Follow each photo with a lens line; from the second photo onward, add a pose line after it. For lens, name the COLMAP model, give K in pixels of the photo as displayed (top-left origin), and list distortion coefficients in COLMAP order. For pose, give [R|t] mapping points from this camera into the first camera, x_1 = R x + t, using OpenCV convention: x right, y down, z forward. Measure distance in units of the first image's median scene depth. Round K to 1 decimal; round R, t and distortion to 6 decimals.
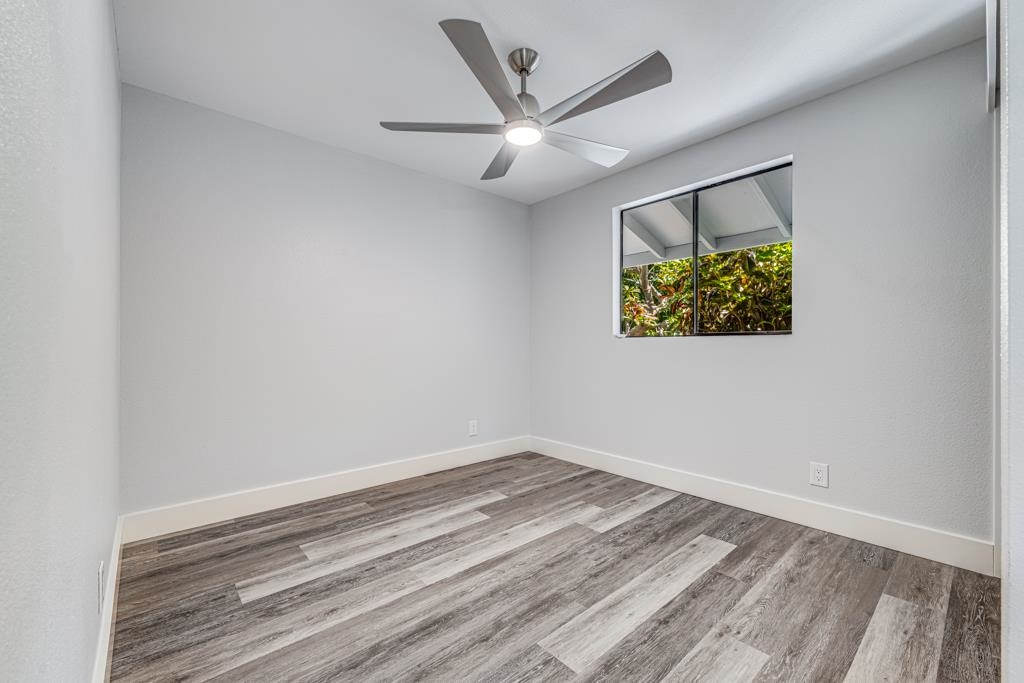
lens RADIAL K [[420.4, 0, 508.8], [0, 420.4, 349.8], [0, 0, 1]] dist [-0.002358, -0.000047]
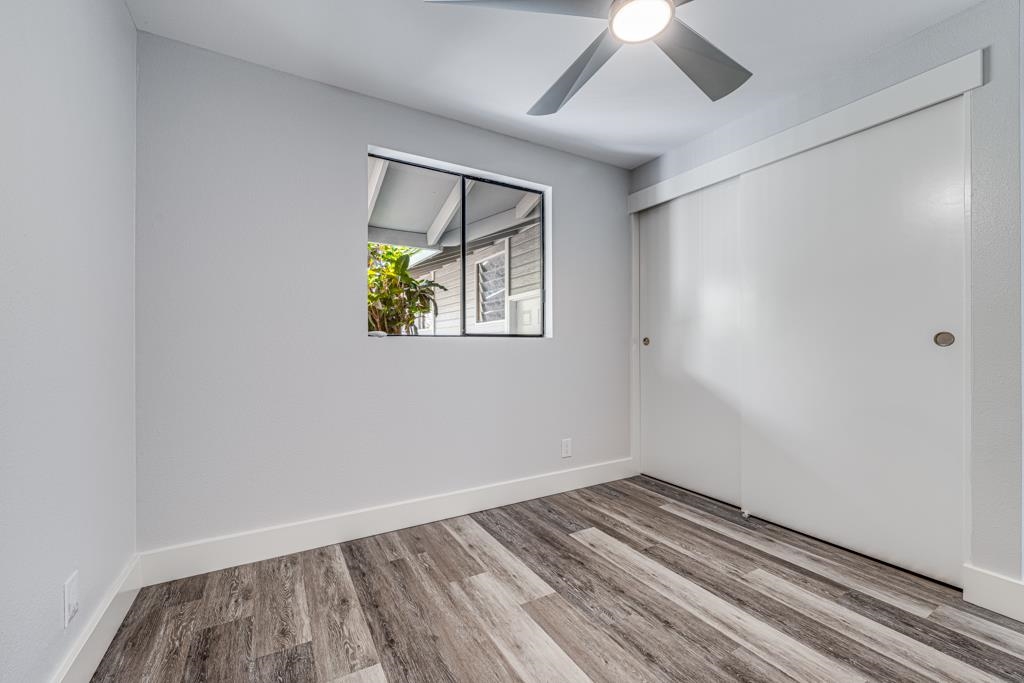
lens RADIAL K [[420.4, 0, 512.6], [0, 420.4, 344.6], [0, 0, 1]] dist [-0.002358, -0.000047]
pose [[0.187778, -0.001336, 0.982211, -0.571868], [0.015491, 0.999879, -0.001602, -0.016753], [-0.982089, 0.015516, 0.187776, 0.967979]]
